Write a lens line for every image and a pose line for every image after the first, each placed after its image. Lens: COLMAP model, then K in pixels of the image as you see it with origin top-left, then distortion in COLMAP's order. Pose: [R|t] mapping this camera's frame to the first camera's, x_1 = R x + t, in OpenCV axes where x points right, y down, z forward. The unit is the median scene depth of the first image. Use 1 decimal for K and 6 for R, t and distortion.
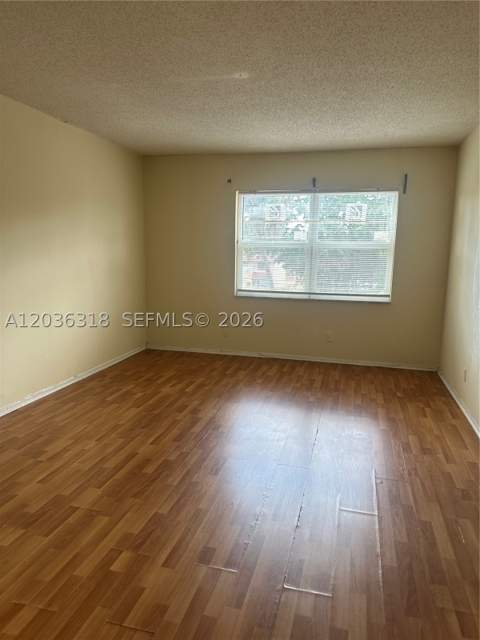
lens RADIAL K [[451.8, 0, 238.5], [0, 451.8, 320.0], [0, 0, 1]] dist [0.062343, -0.016275]
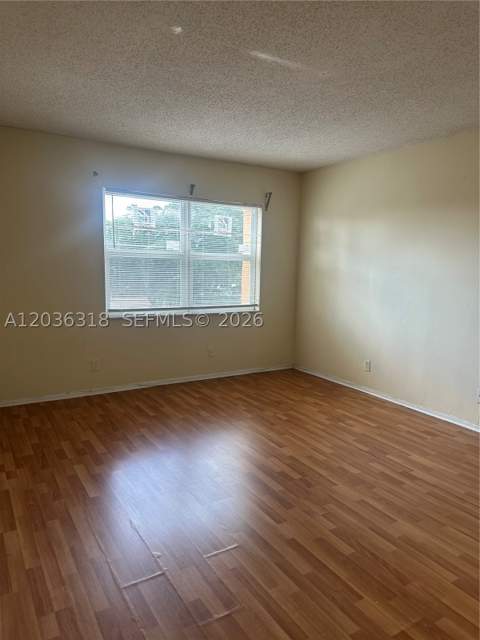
lens RADIAL K [[451.8, 0, 238.7], [0, 451.8, 320.3], [0, 0, 1]] dist [0.062343, -0.016275]
pose [[0.689479, -0.094540, 0.718110, -0.456397], [0.098408, 0.994479, 0.036440, -0.060629], [-0.717590, 0.045543, 0.694975, 0.297537]]
